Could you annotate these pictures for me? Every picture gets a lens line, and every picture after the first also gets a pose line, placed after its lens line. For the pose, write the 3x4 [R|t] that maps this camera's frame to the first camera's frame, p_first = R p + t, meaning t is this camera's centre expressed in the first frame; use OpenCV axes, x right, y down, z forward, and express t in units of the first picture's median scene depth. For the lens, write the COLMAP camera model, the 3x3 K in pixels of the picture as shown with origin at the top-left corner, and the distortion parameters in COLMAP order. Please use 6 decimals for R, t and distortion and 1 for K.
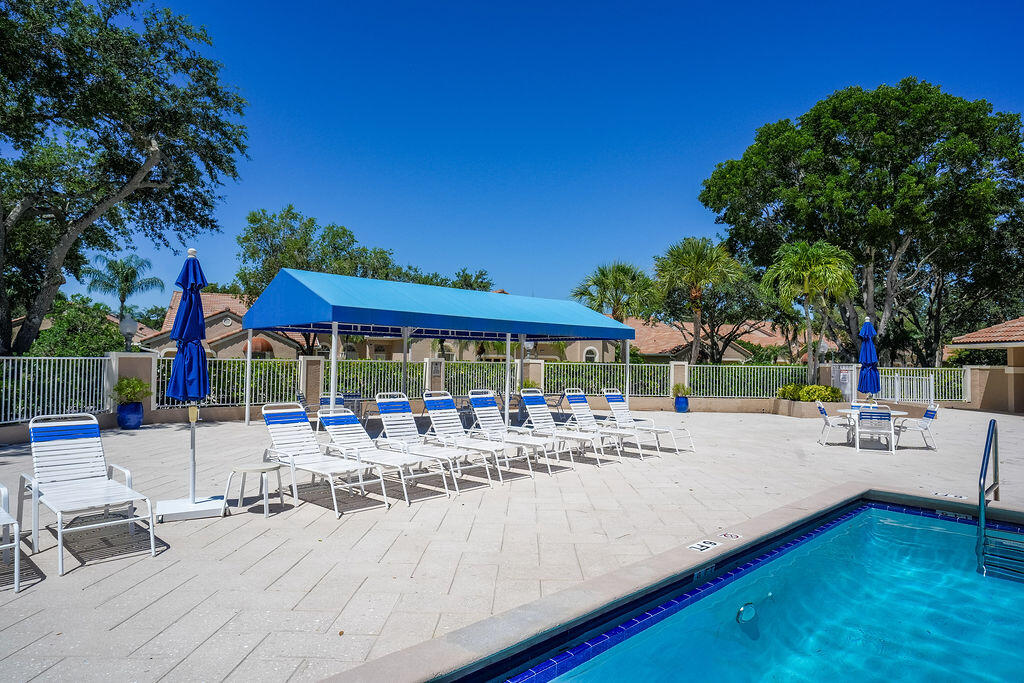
lens RADIAL K [[609.6, 0, 512.0], [0, 609.6, 341.5], [0, 0, 1]] dist [0.001739, 0.000681]
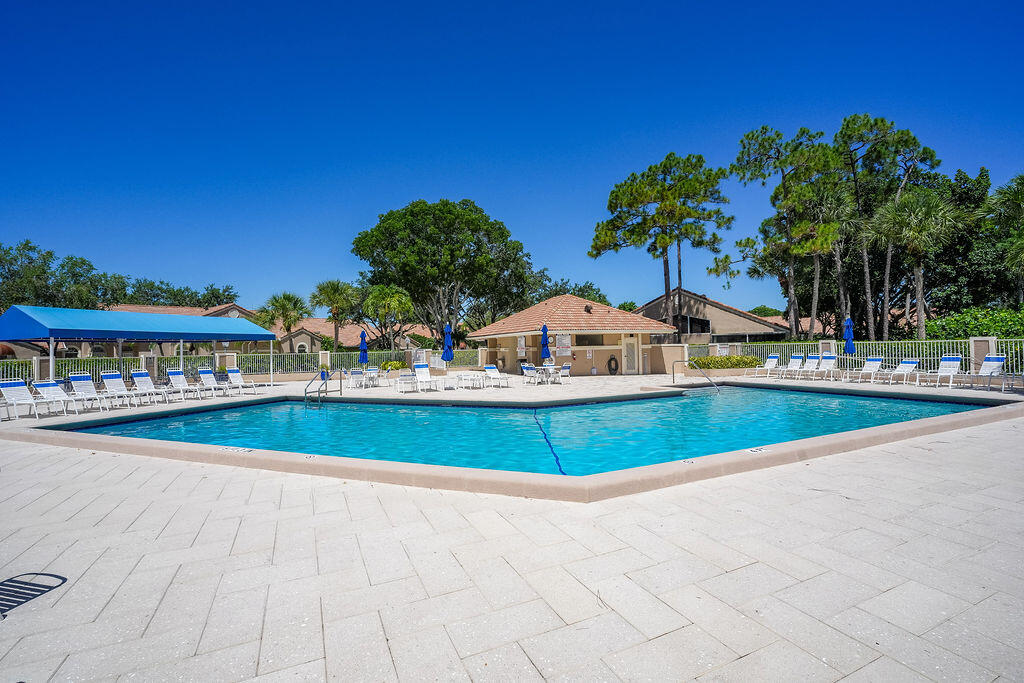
lens RADIAL K [[495.0, 0, 512.0], [0, 495.0, 341.5], [0, 0, 1]] dist [-0.000886, 0.010054]
pose [[0.920427, -0.027651, 0.389935, 0.189741], [0.022059, 0.999580, 0.018811, -0.007958], [-0.390291, -0.008713, 0.920650, -0.438068]]
